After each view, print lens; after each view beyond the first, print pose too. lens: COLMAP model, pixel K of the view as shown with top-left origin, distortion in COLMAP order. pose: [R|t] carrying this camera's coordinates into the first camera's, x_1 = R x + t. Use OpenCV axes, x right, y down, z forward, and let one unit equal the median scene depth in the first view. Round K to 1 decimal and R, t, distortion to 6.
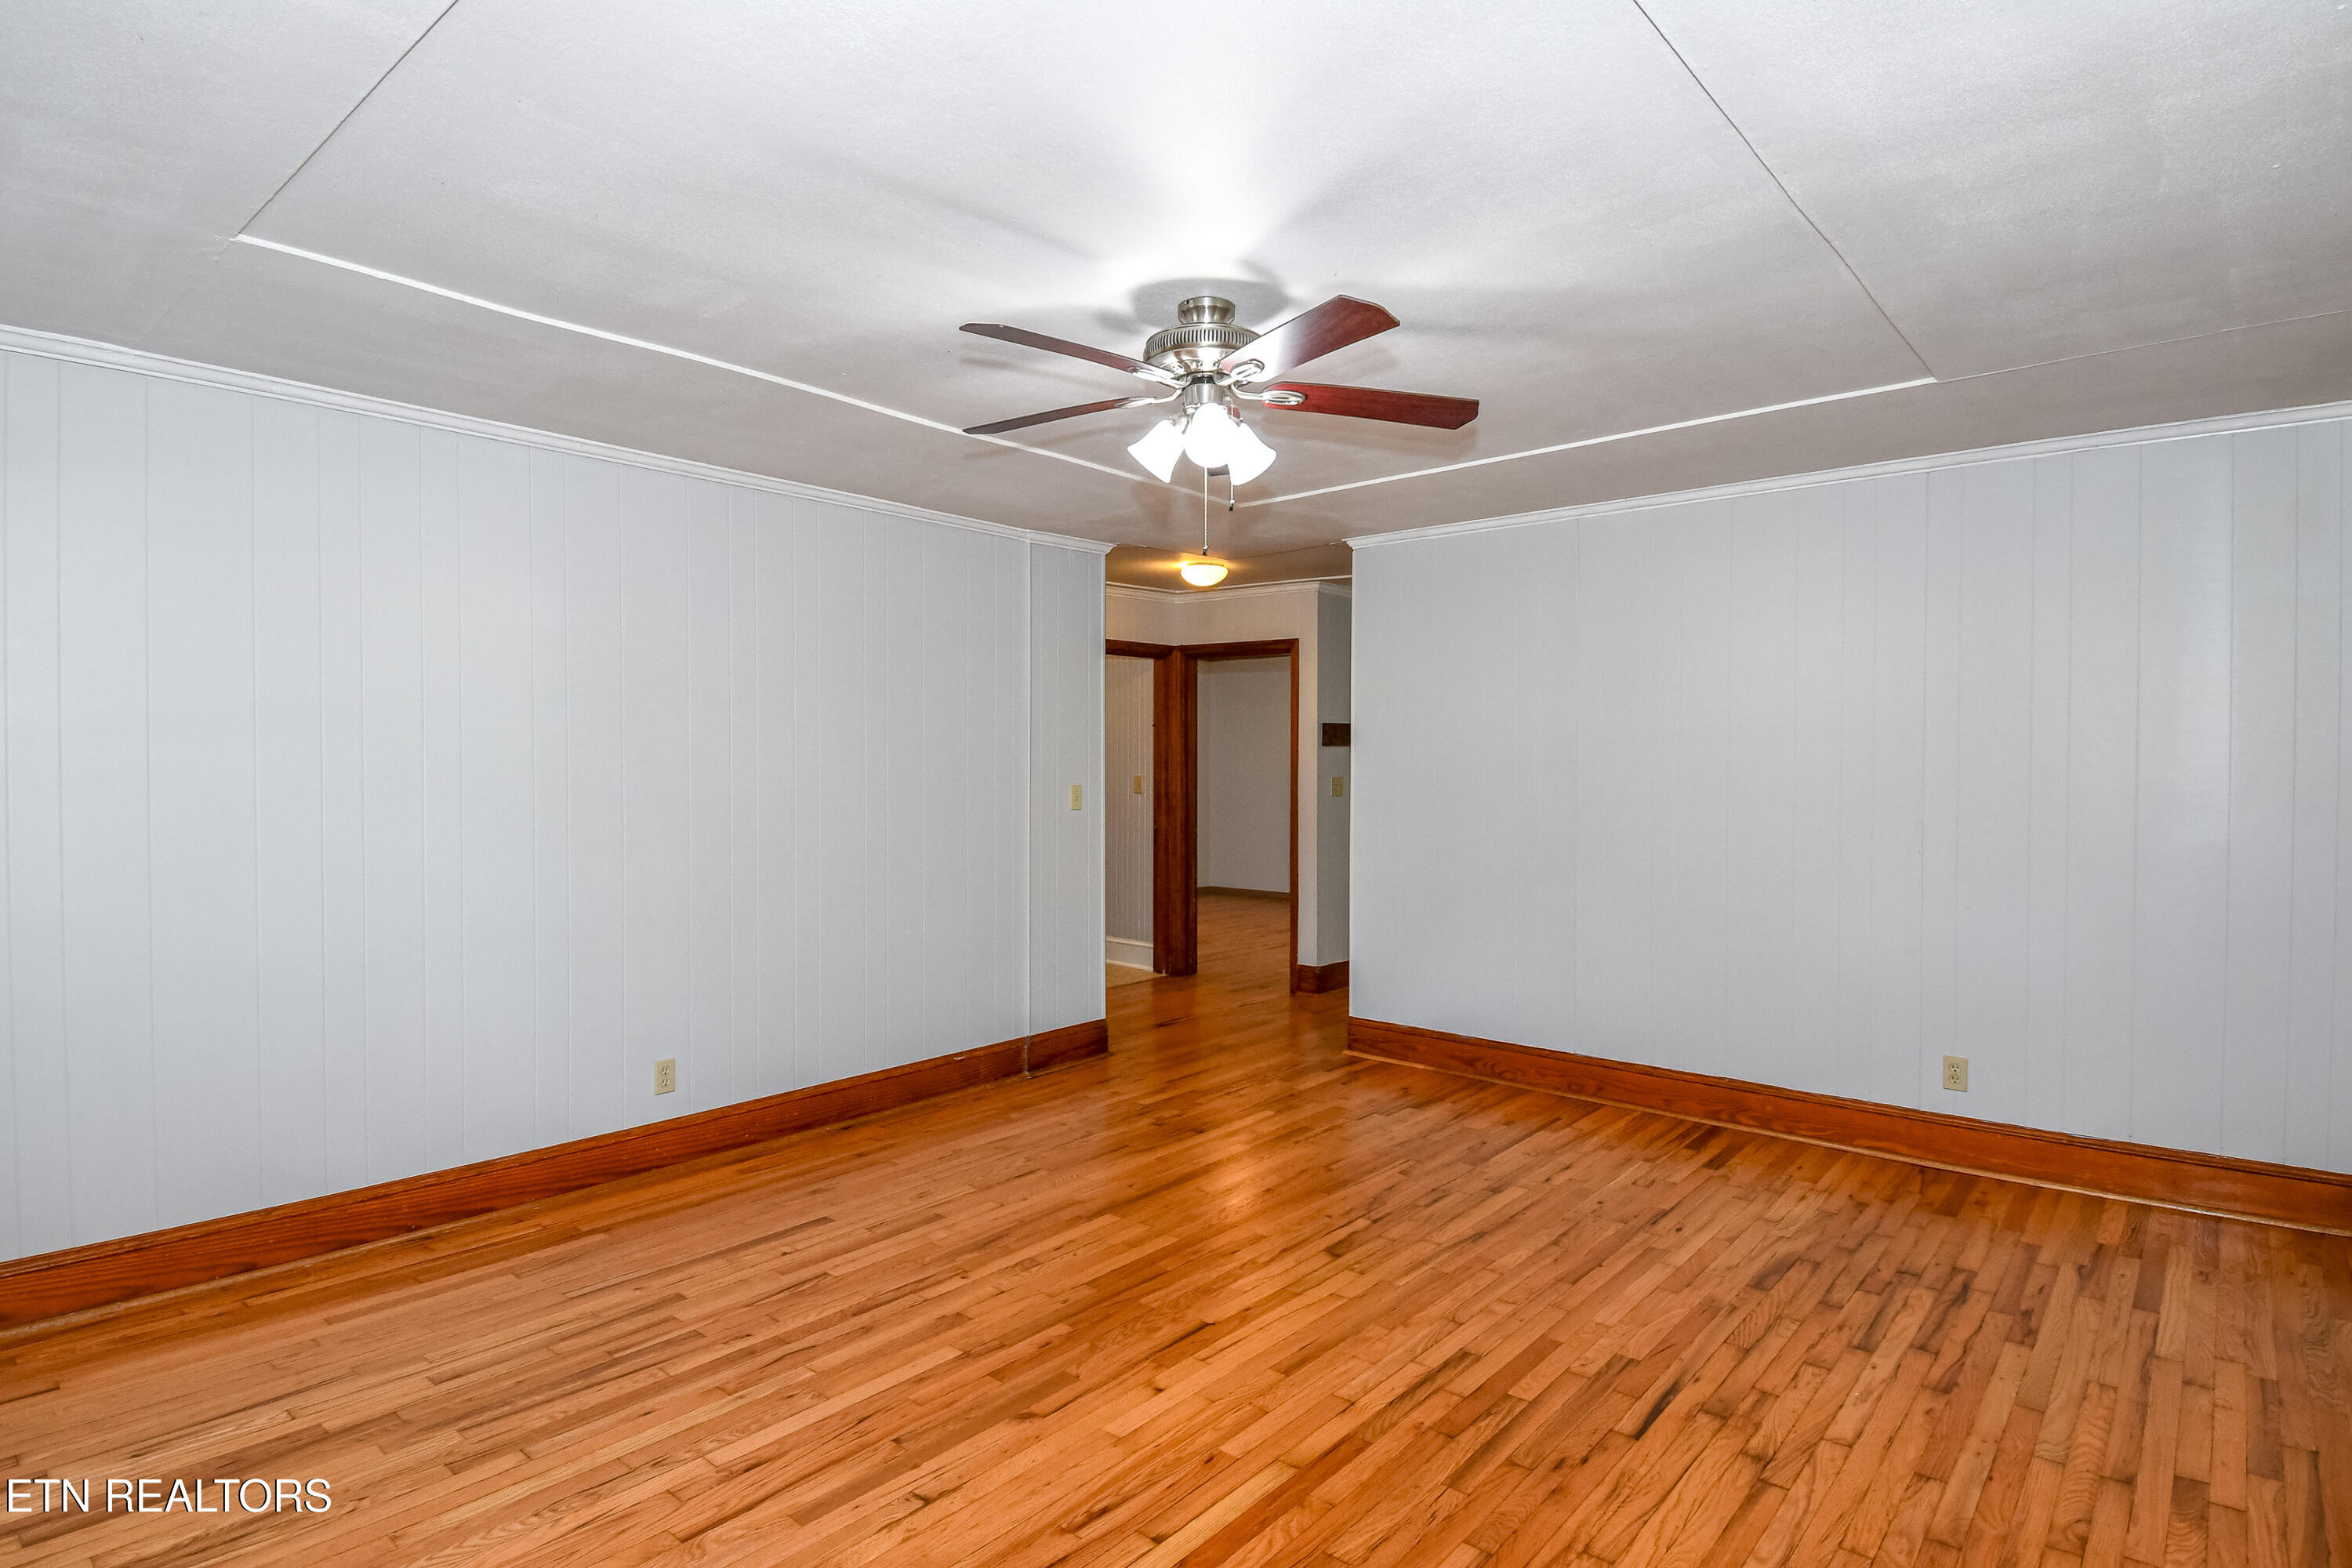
lens RADIAL K [[1238.2, 0, 1077.2], [0, 1238.2, 709.6], [0, 0, 1]] dist [0.050860, -0.055705]
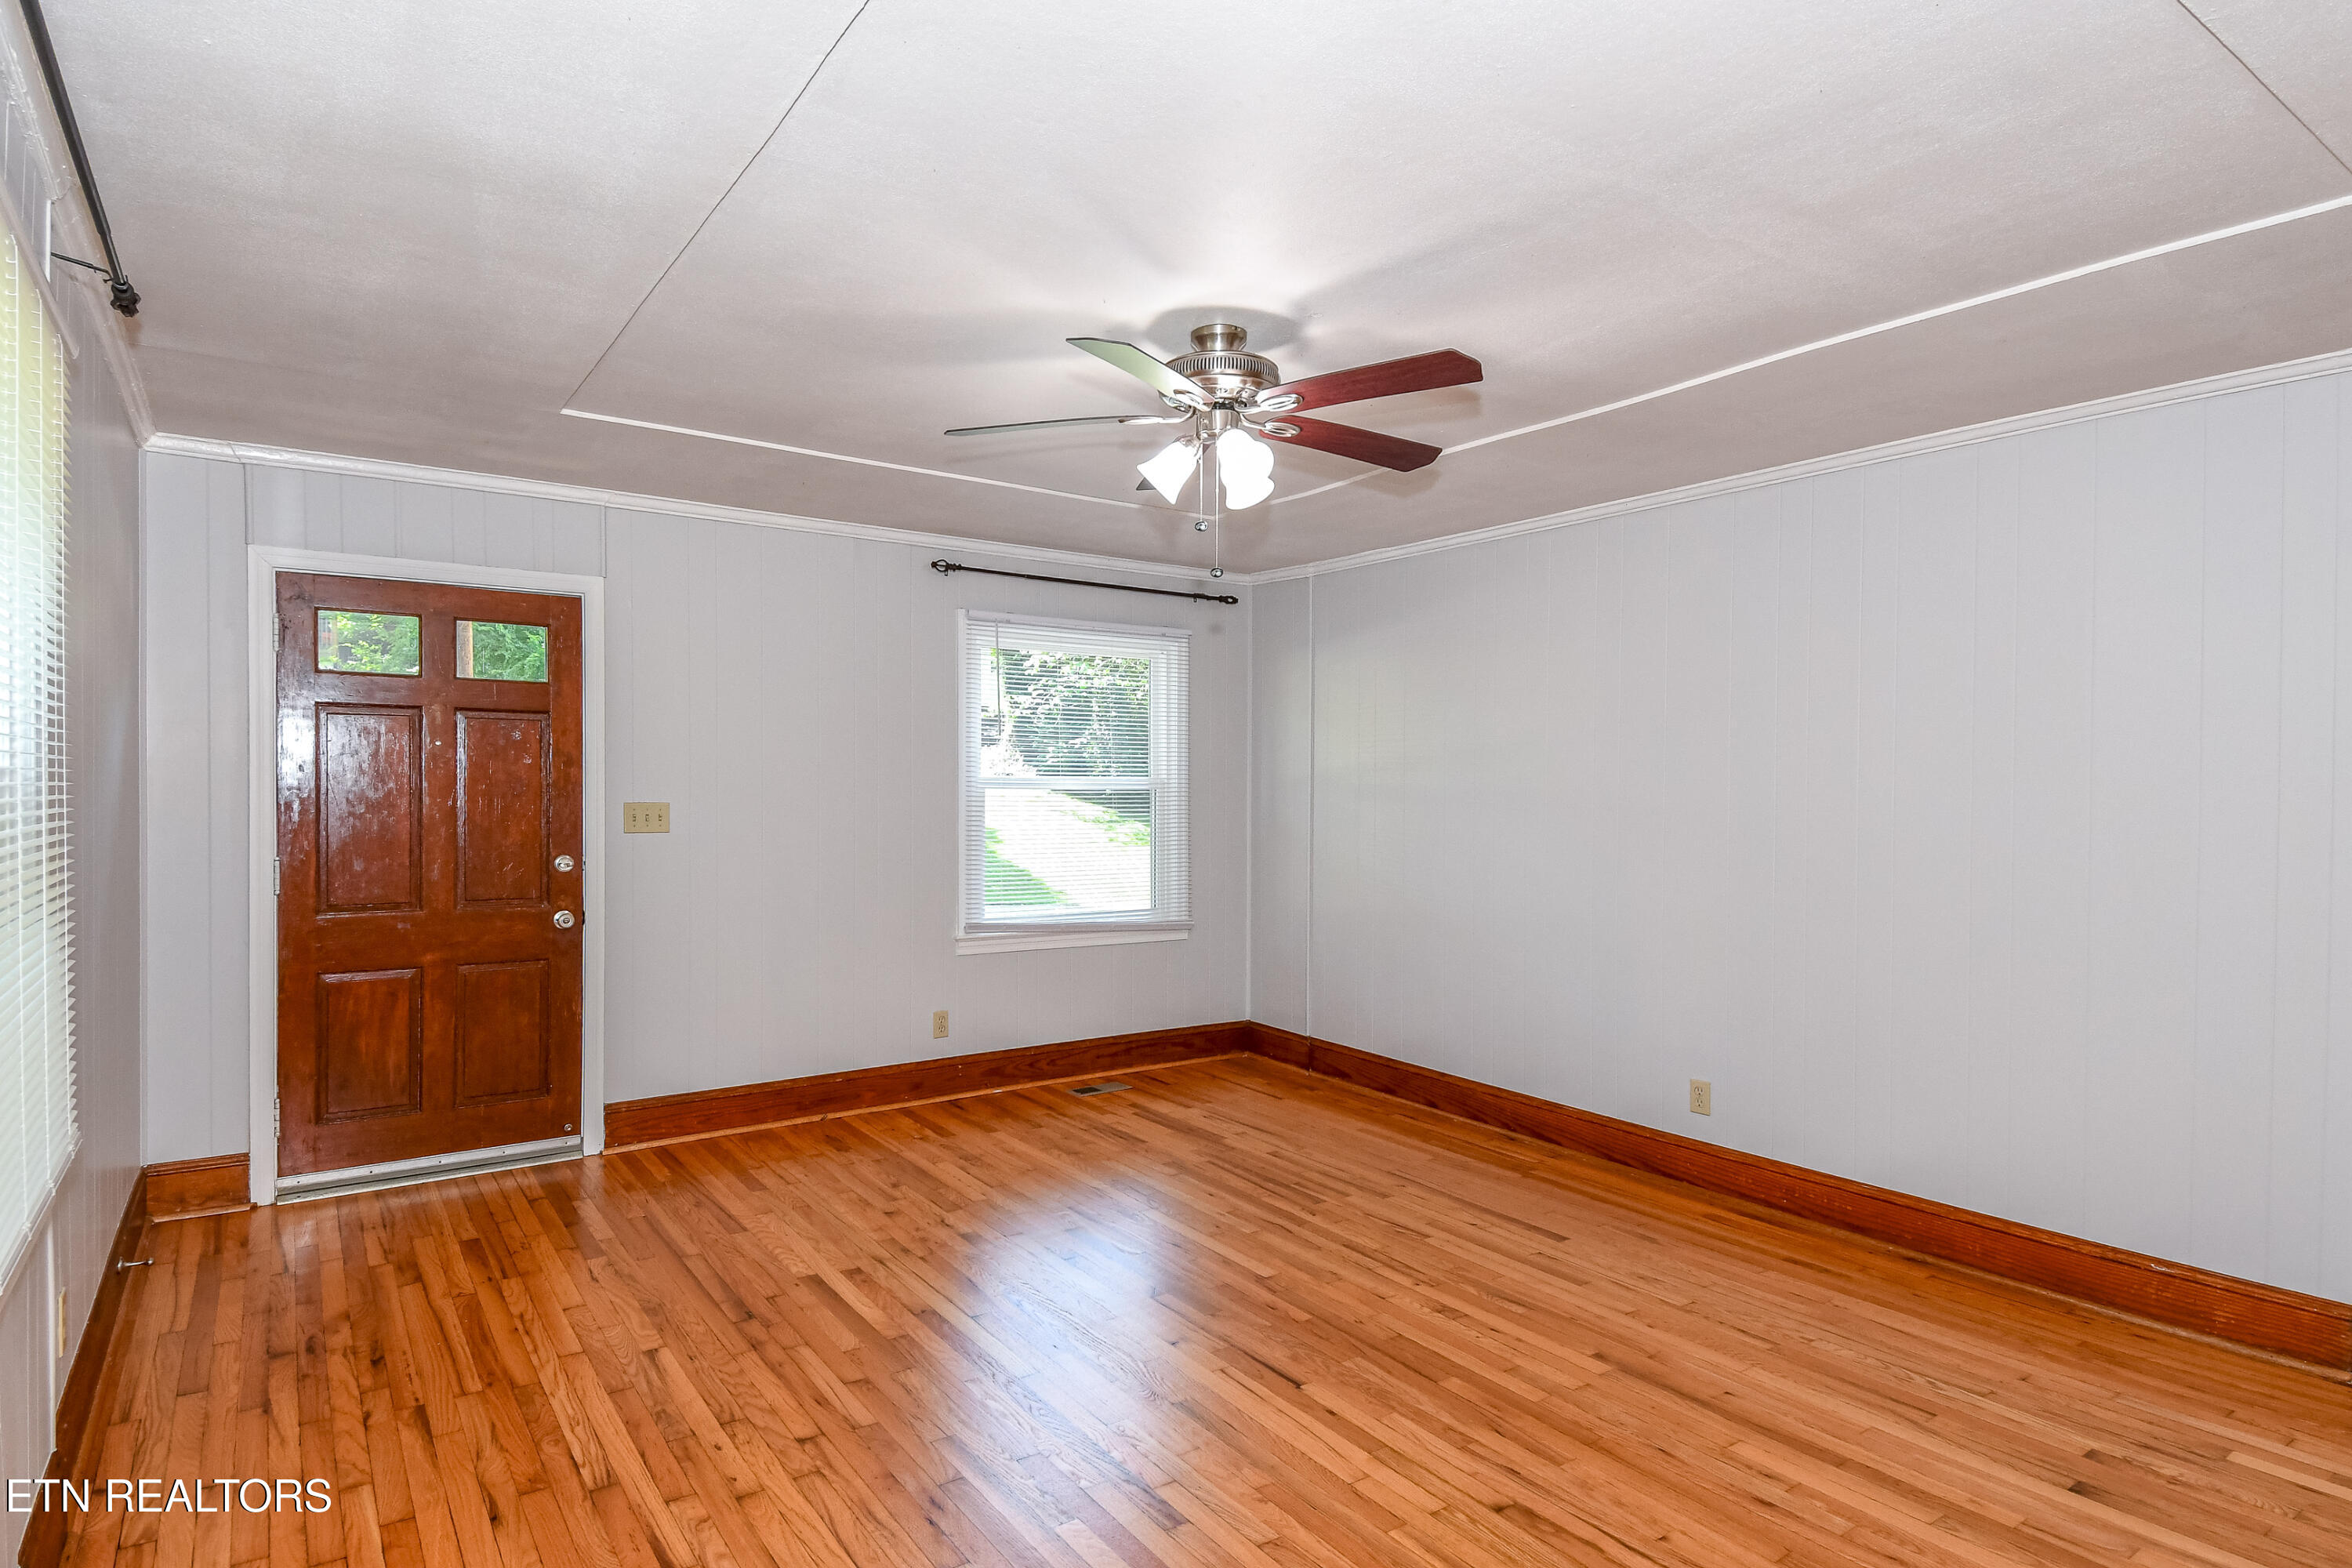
lens RADIAL K [[1277.0, 0, 1192.4], [0, 1277.0, 776.9], [0, 0, 1]] dist [0.076241, -0.062321]
pose [[-0.208873, -0.008803, -0.977903, 1.011365], [0.037462, 0.999154, -0.016995, 0.051624], [0.977225, -0.040184, -0.208366, 1.083775]]
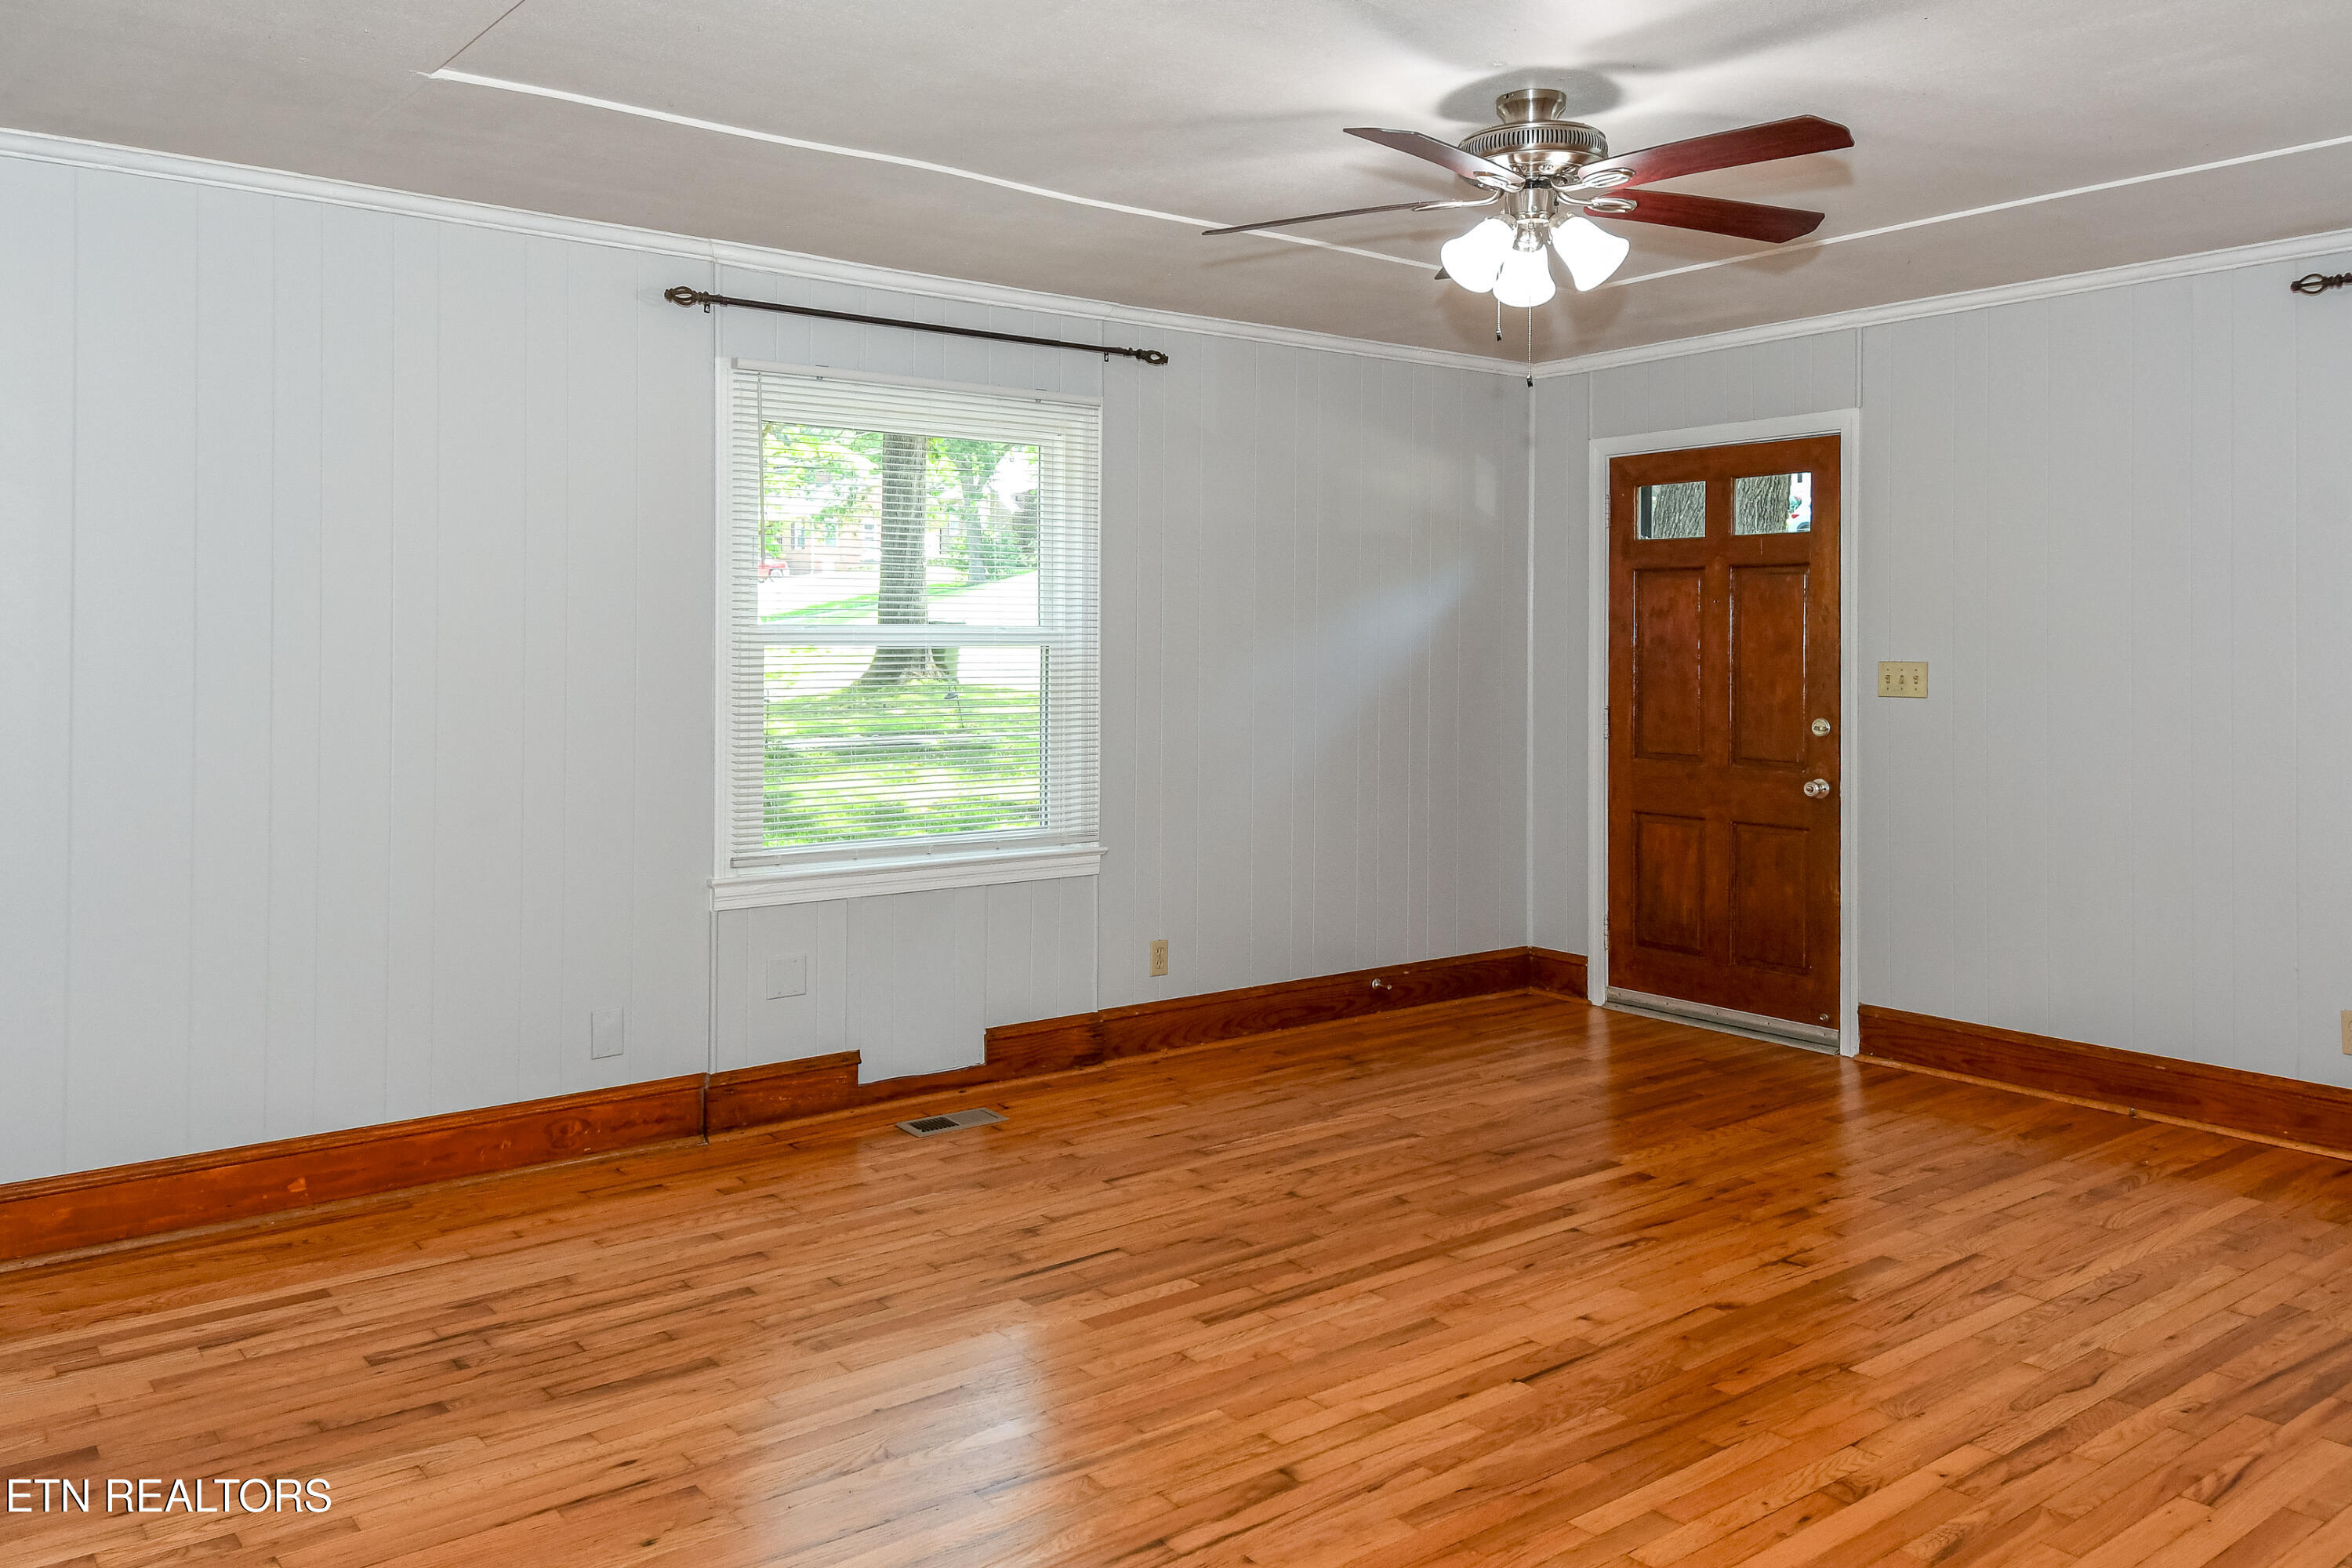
lens RADIAL K [[1709.6, 0, 1043.8], [0, 1709.6, 654.7], [0, 0, 1]] dist [0.092392, -0.065359]
pose [[-0.981498, -0.004175, 0.191429, 0.177707], [-0.011411, 0.999261, -0.036709, 0.097854], [-0.191134, -0.038214, -0.980820, 1.977923]]
